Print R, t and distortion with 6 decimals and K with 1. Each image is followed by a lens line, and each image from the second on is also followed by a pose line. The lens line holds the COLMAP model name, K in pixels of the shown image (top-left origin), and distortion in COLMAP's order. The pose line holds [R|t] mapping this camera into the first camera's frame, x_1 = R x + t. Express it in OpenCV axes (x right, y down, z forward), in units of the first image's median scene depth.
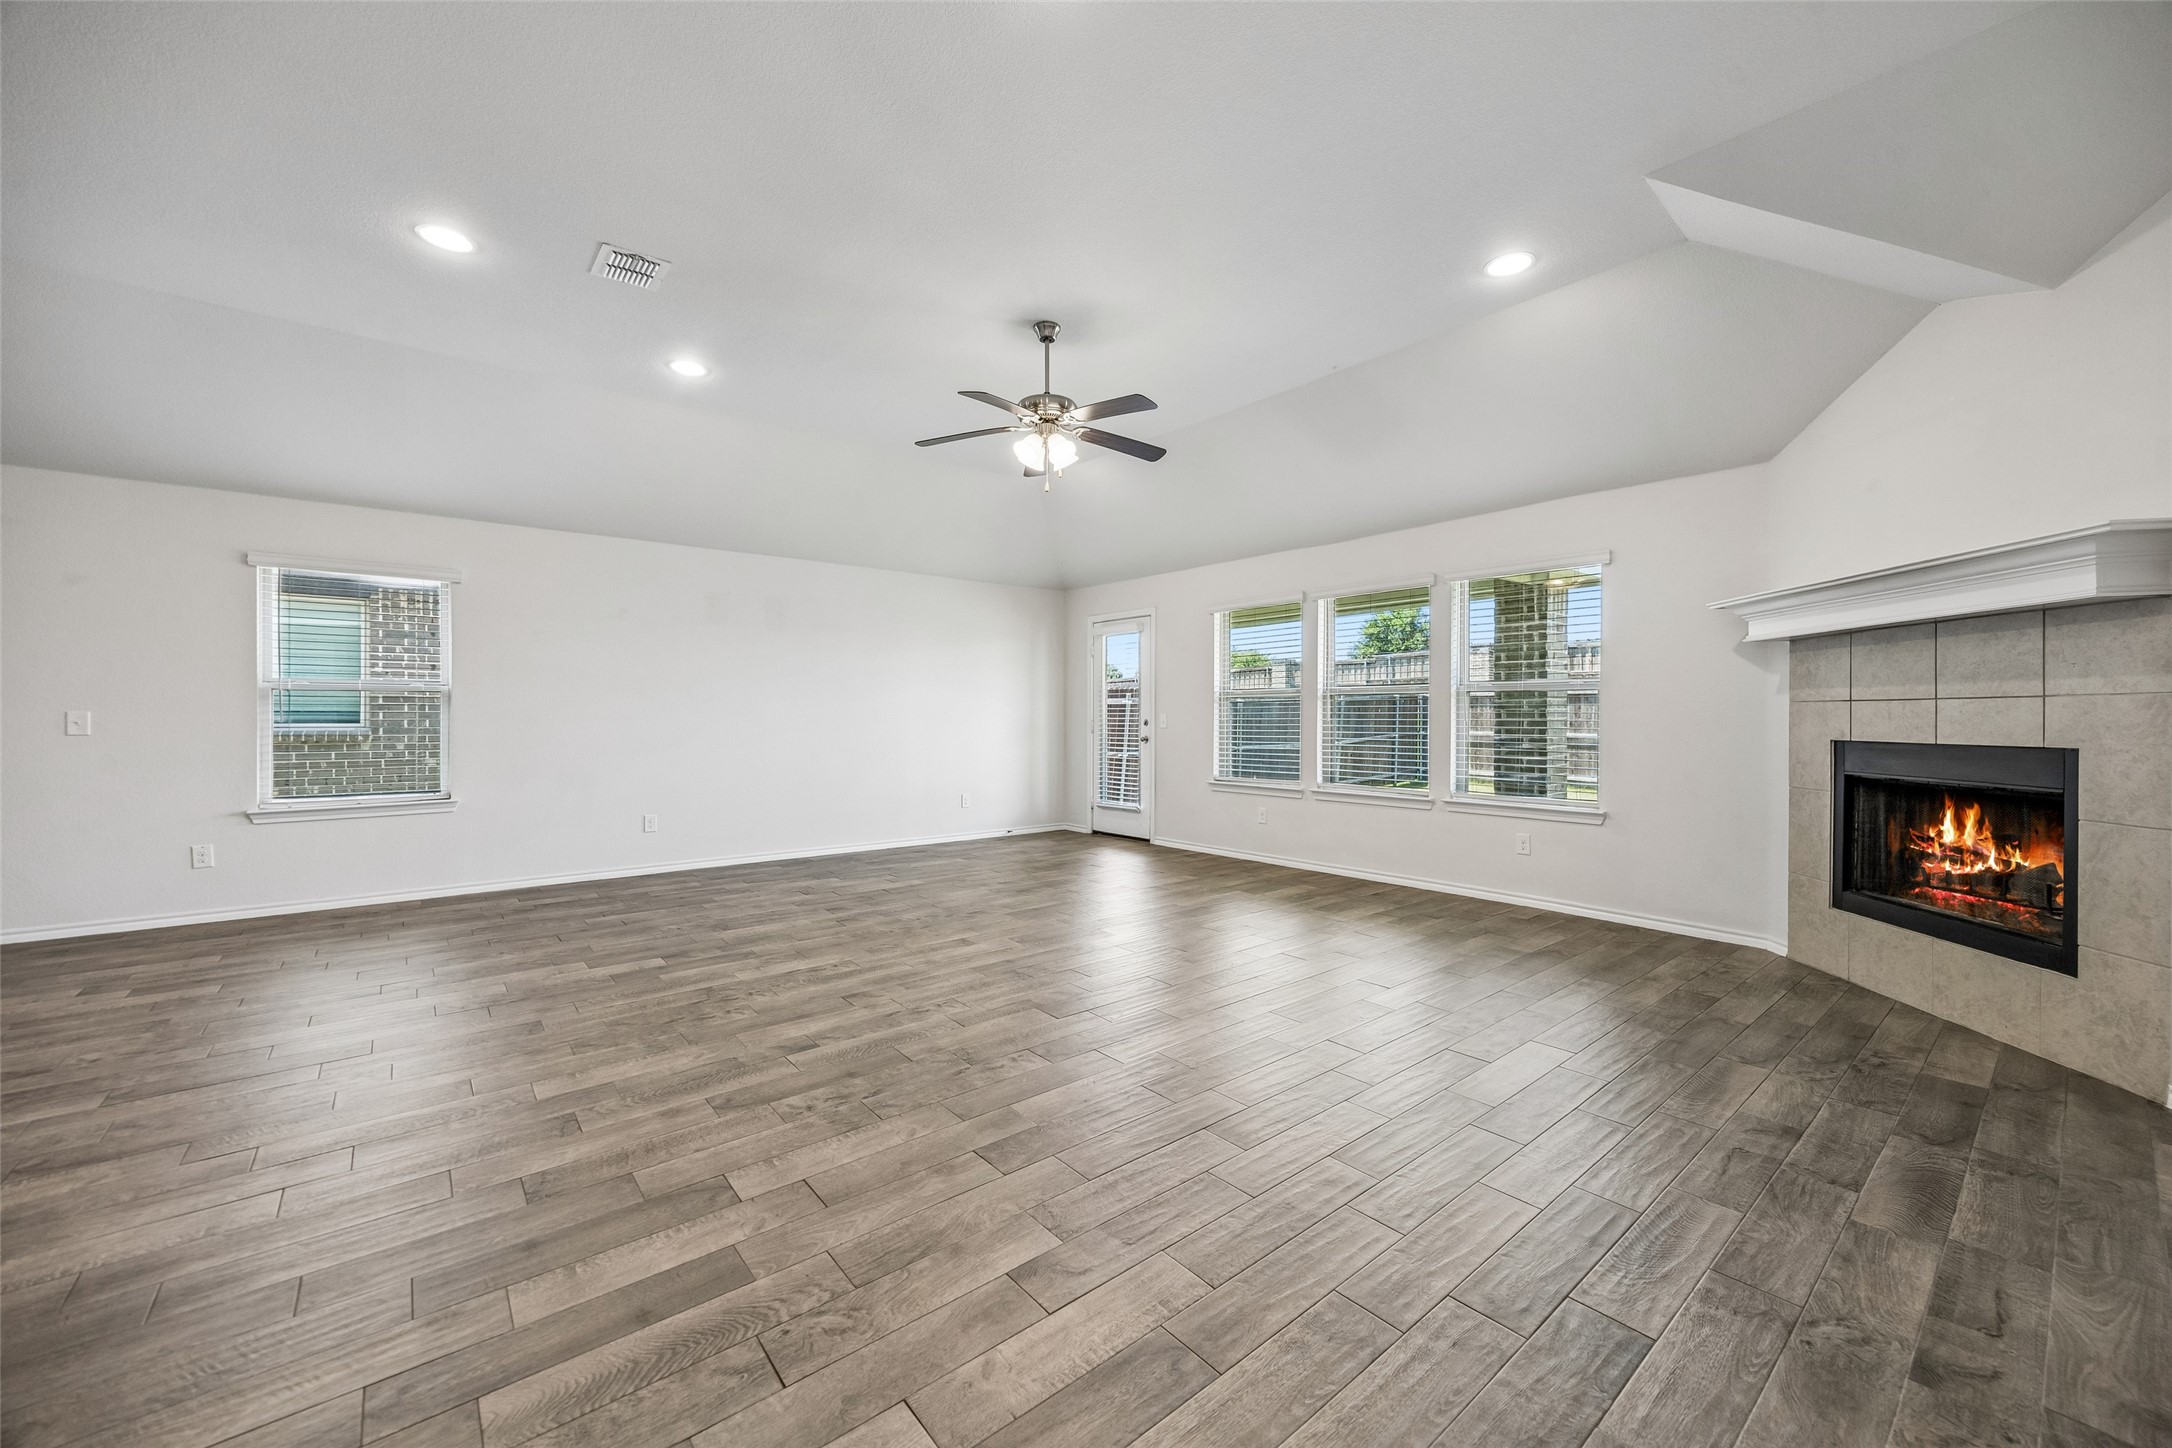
lens RADIAL K [[837.2, 0, 1098.5], [0, 837.2, 720.9], [0, 0, 1]] dist [0.000952, 0.000067]
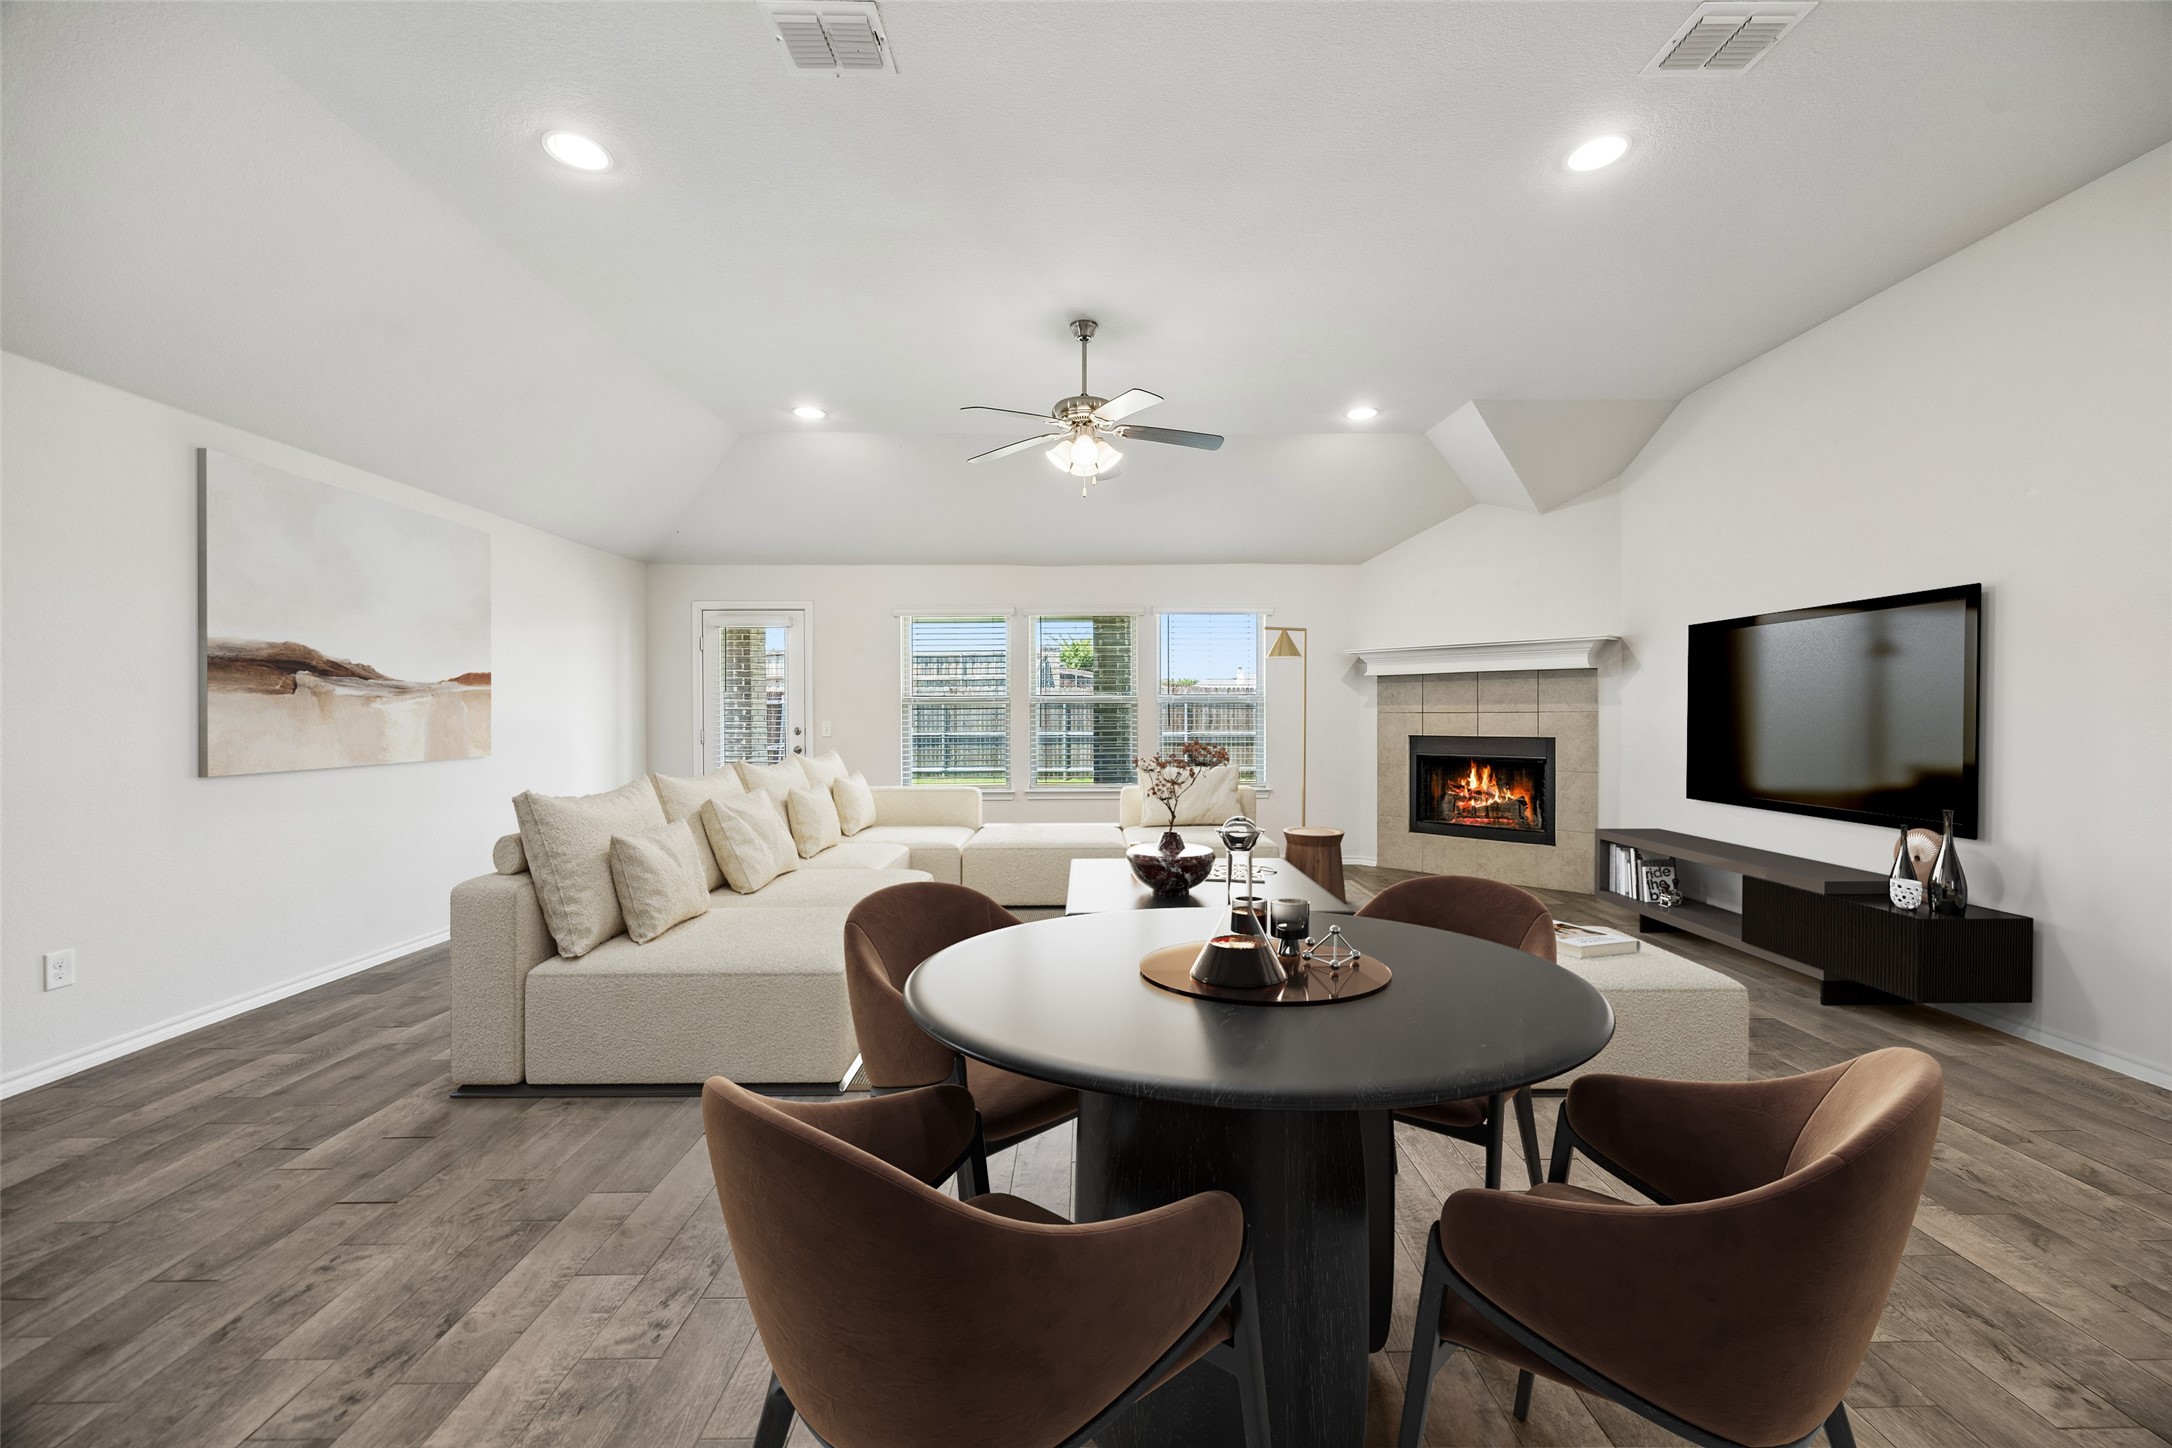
lens RADIAL K [[837.2, 0, 1097.6], [0, 837.2, 727.0], [0, 0, 1]] dist [0.000952, 0.000067]
pose [[0.631985, -0.014975, 0.774836, -0.884116], [0.008094, 0.999886, 0.012722, -0.021933], [-0.774938, -0.001769, 0.632035, 0.412377]]
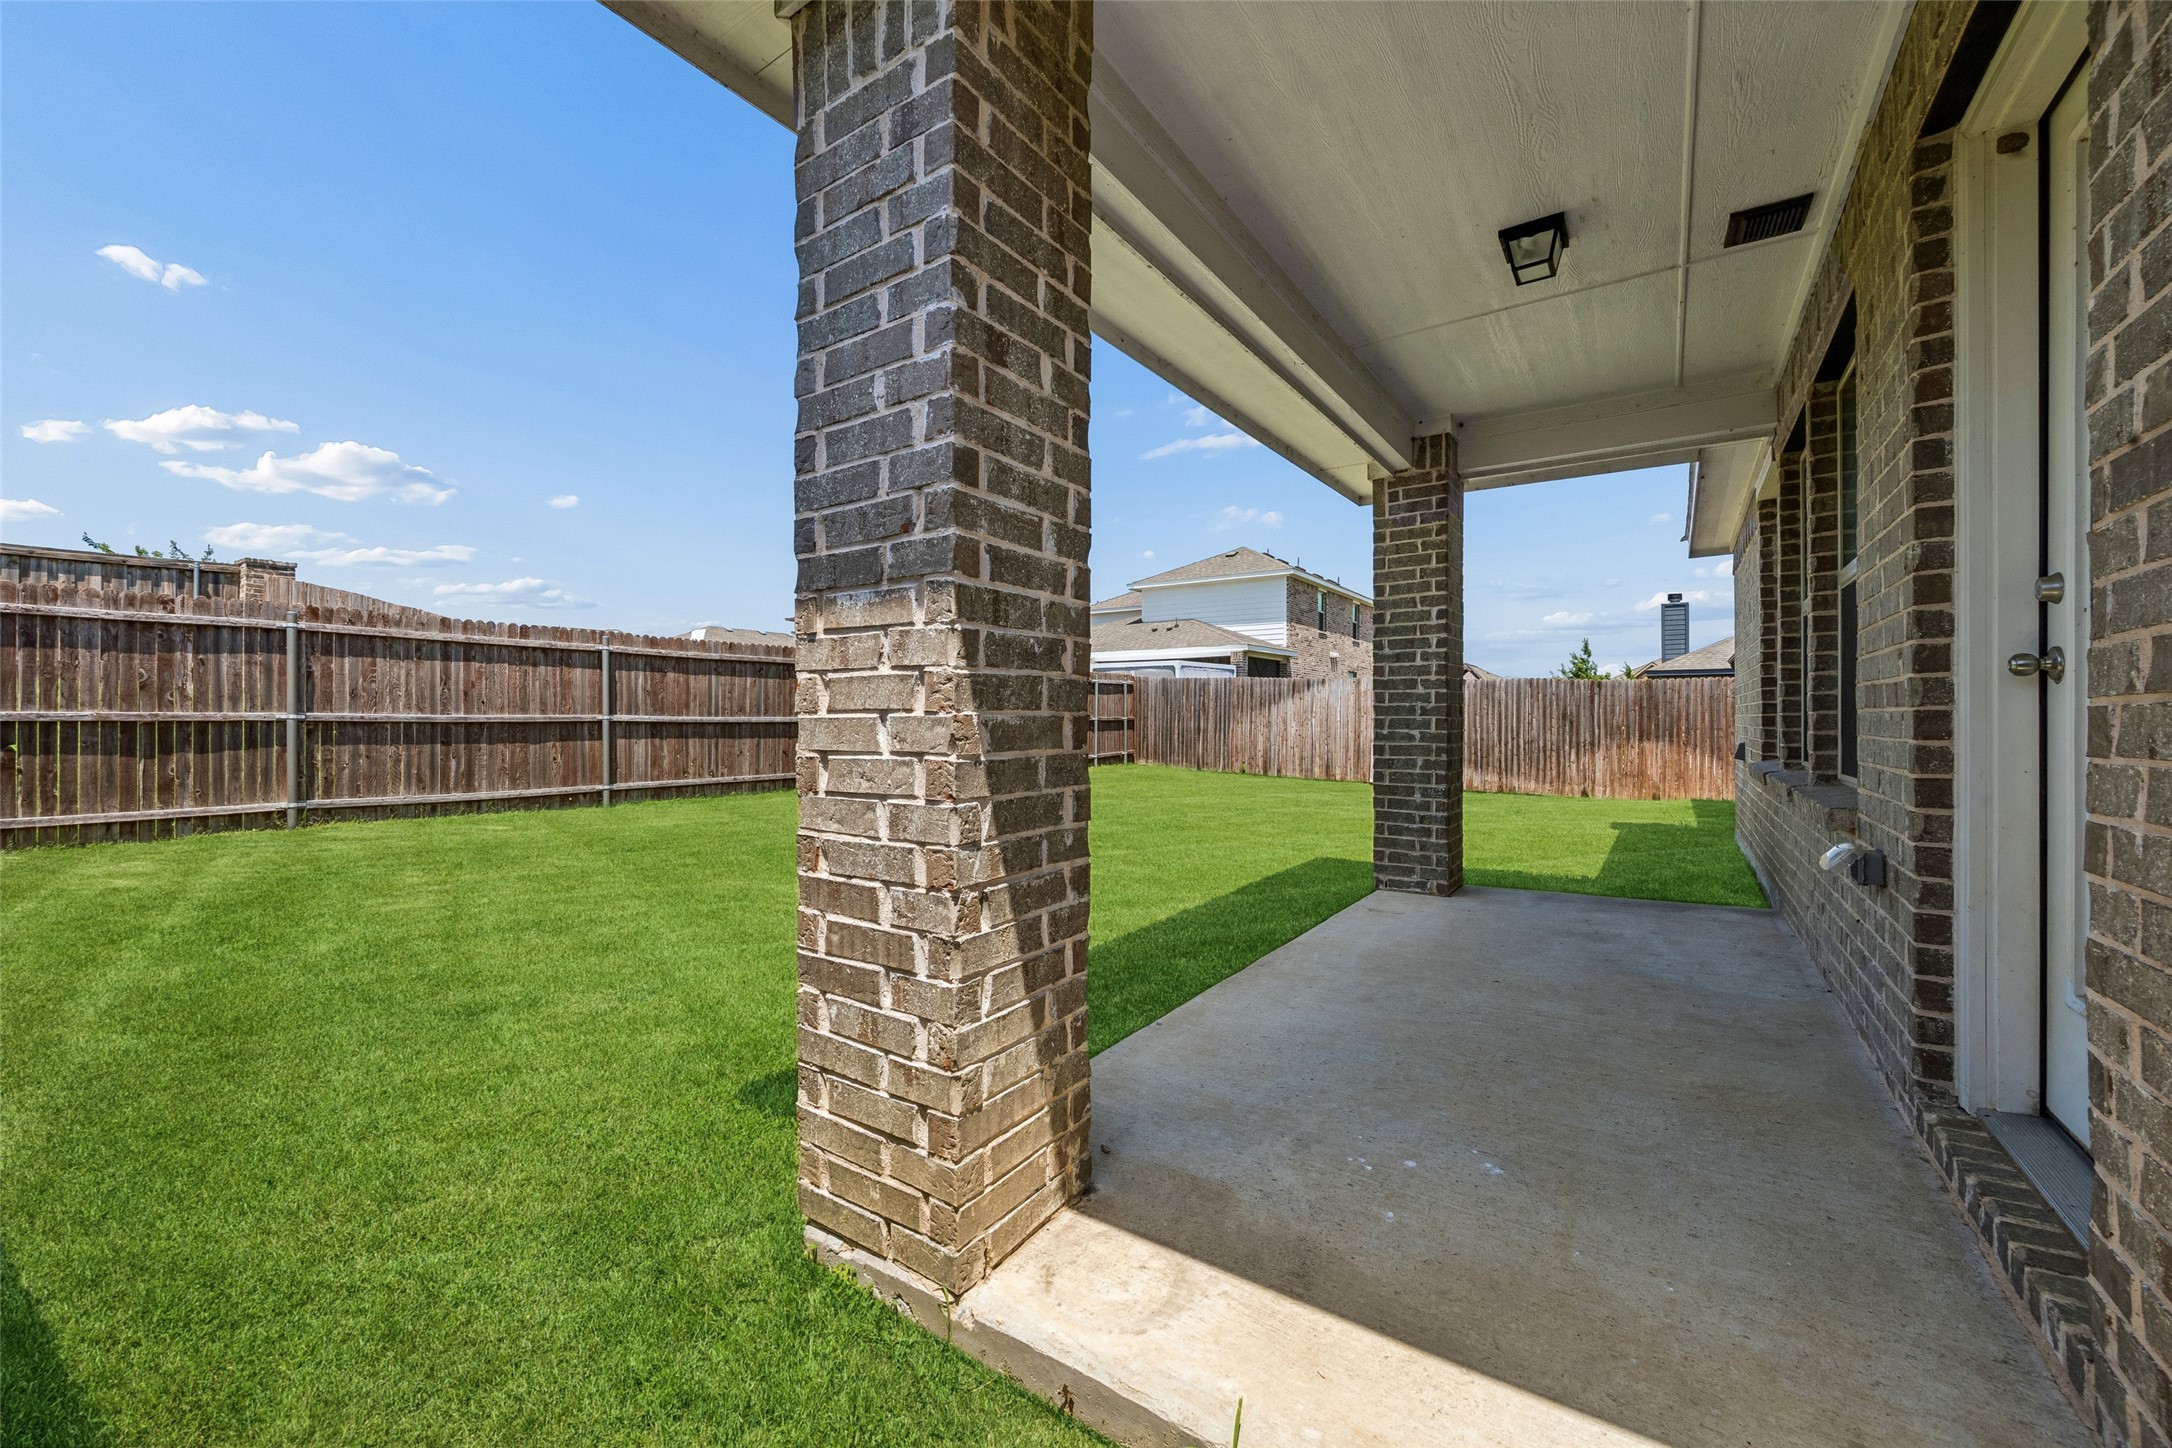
lens RADIAL K [[837.2, 0, 1075.9], [0, 837.2, 718.1], [0, 0, 1]] dist [0.000952, 0.000067]
pose [[-0.263543, -0.007166, 0.964621, -0.119708], [-0.000944, 0.999974, 0.007170, 0.055284], [-0.964647, 0.000980, -0.263543, 2.734844]]
